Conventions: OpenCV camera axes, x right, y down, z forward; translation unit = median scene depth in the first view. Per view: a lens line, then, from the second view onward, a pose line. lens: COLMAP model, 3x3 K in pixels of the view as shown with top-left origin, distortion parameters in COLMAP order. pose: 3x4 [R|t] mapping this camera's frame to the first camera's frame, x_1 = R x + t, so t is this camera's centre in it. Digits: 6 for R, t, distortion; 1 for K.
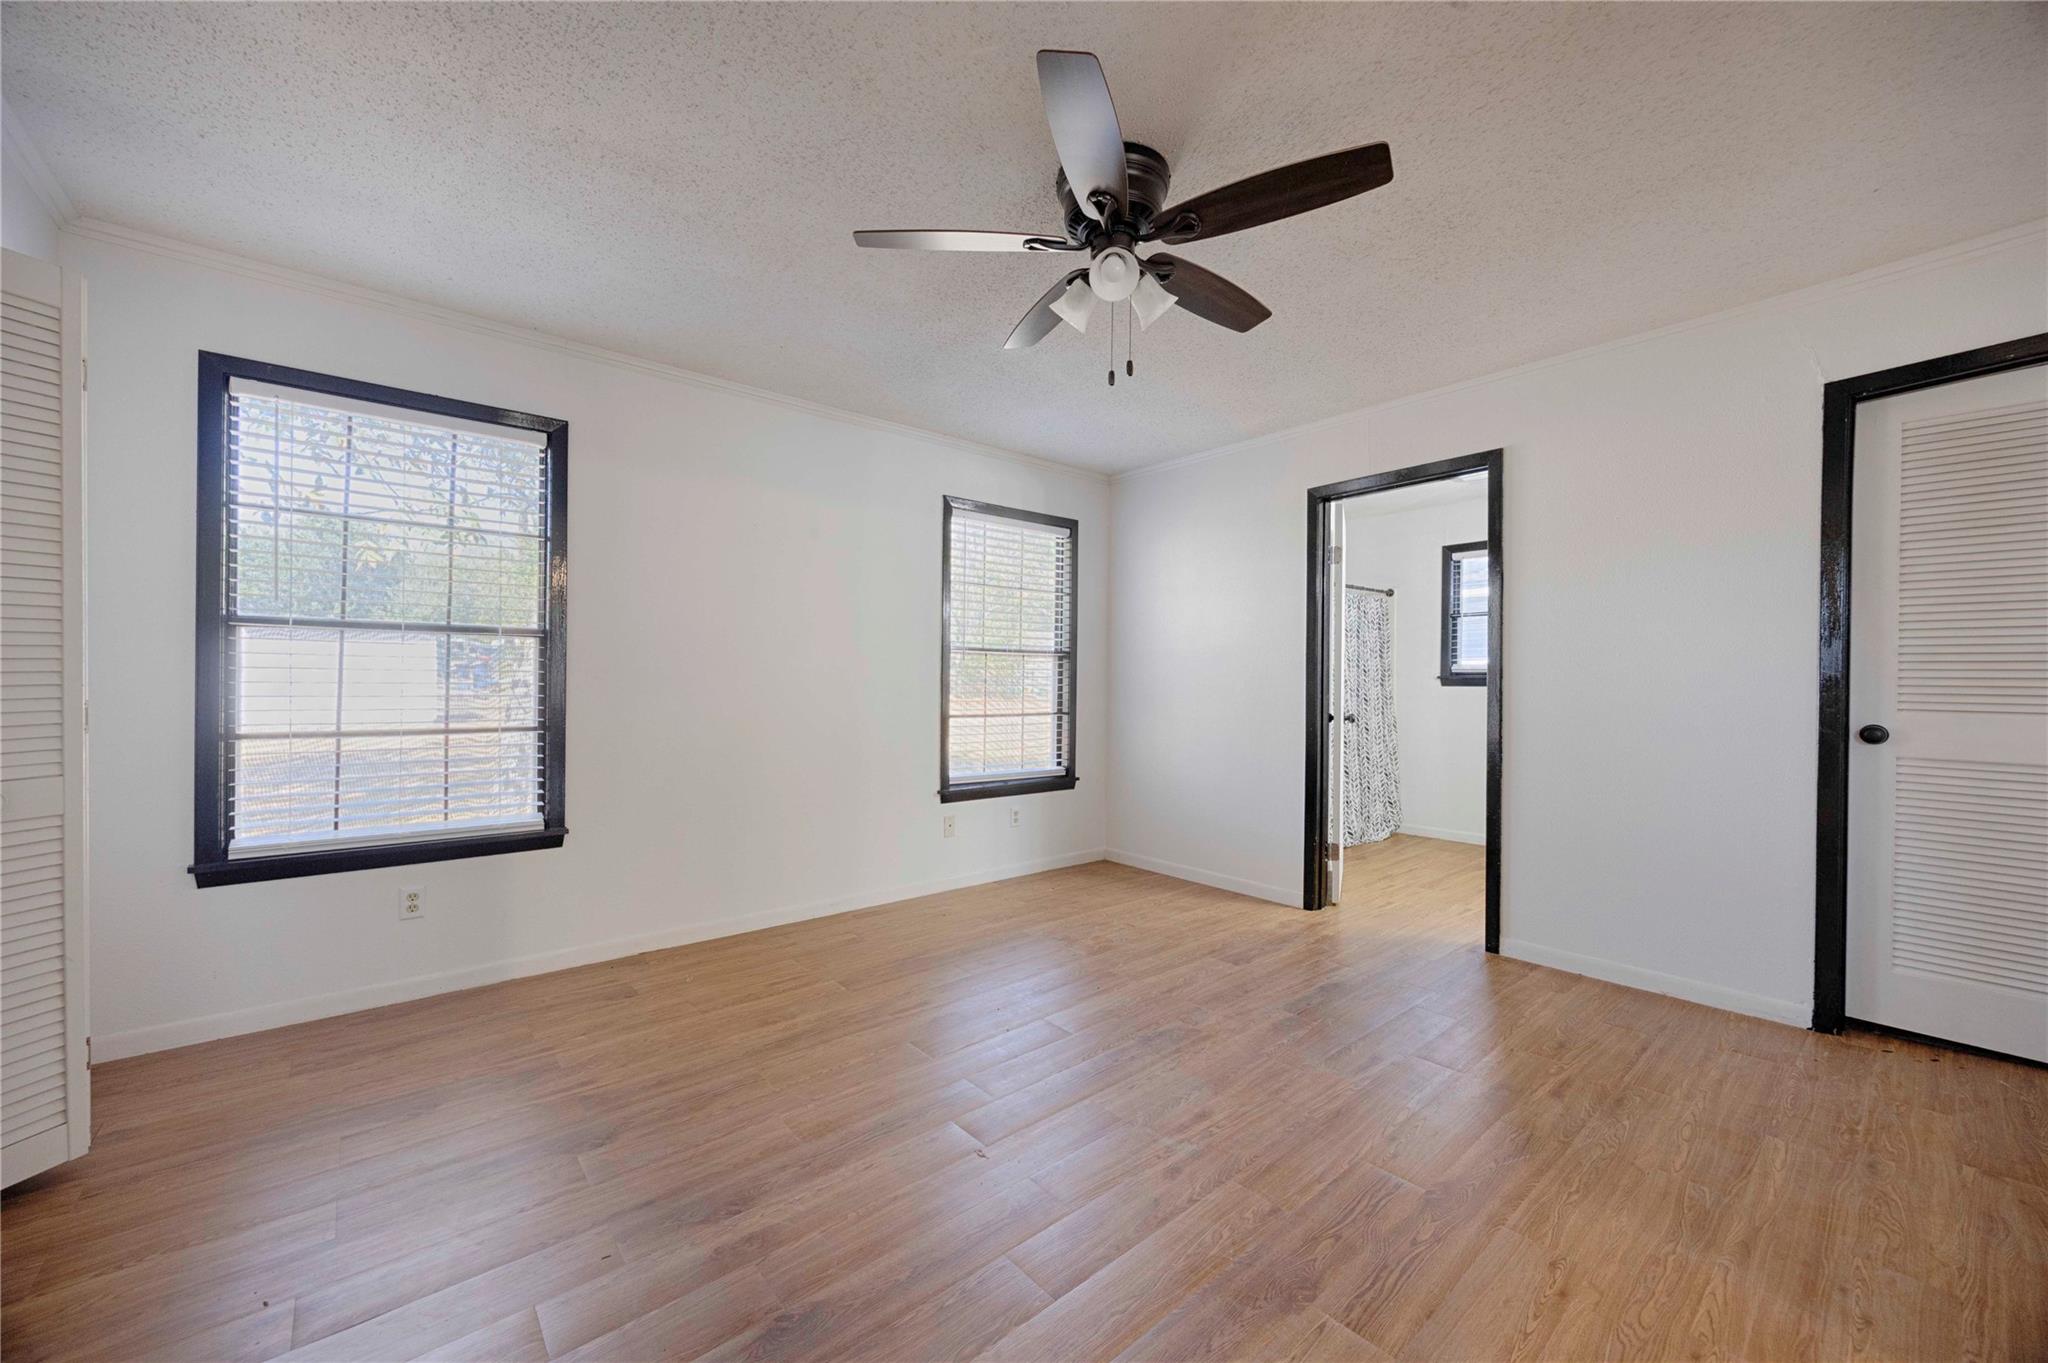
lens RADIAL K [[779.8, 0, 1027.5], [0, 779.8, 678.1], [0, 0, 1]] dist [-0.005423, -0.000014]
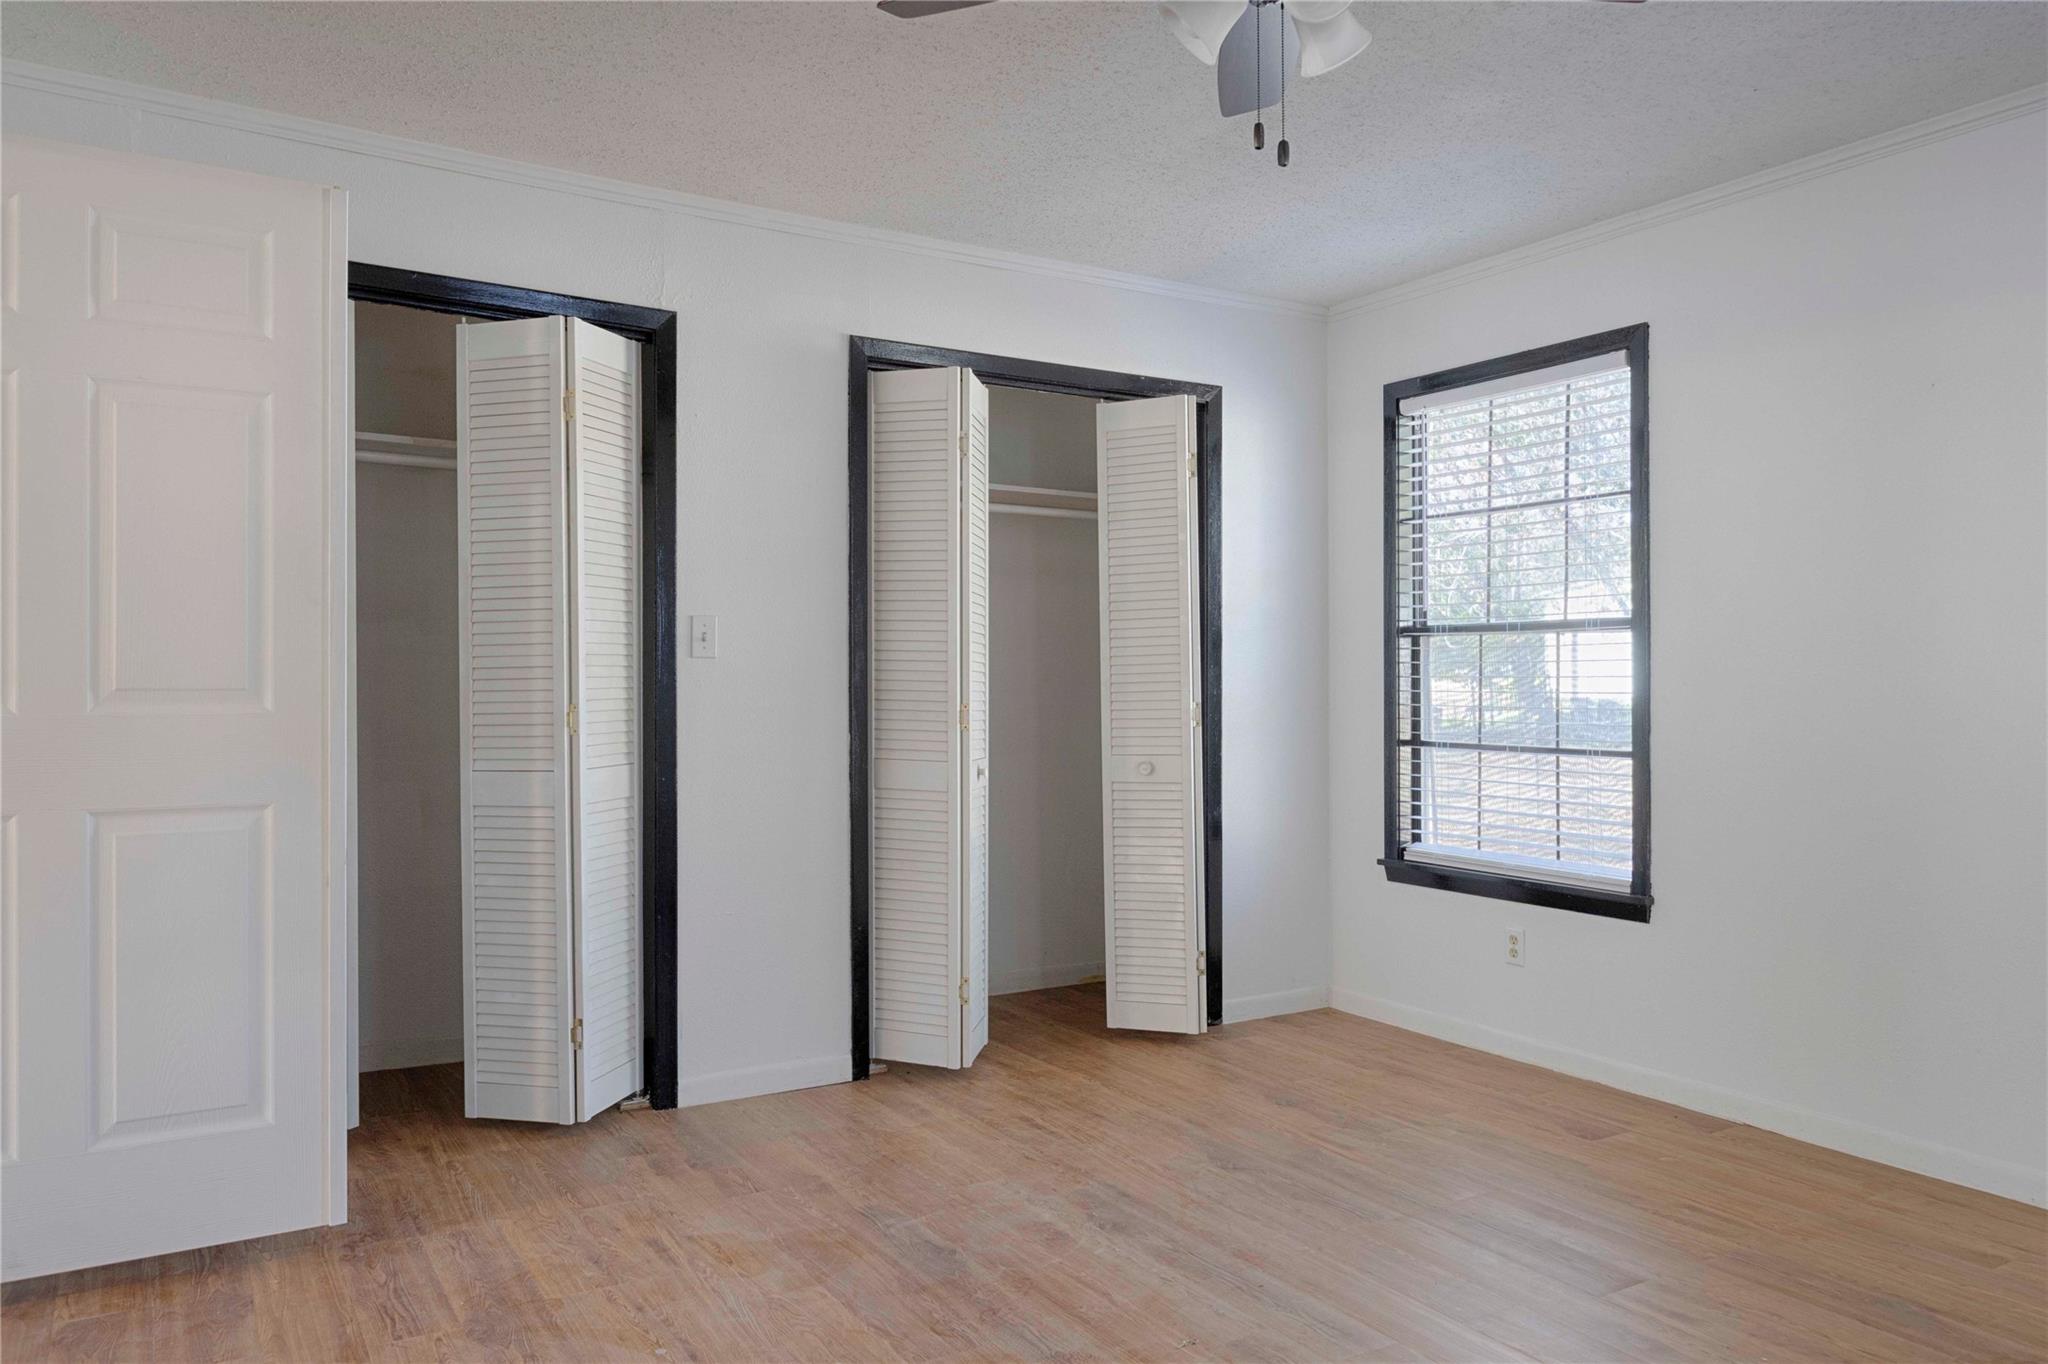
lens RADIAL K [[1411.9, 0, 1021.2], [0, 1411.9, 681.4], [0, 0, 1]] dist [-0.005663, -0.001392]
pose [[-0.164778, -0.009615, -0.986284, 0.899977], [0.000810, 0.999951, -0.009884, 0.010856], [0.986330, -0.002428, -0.164762, 0.766262]]
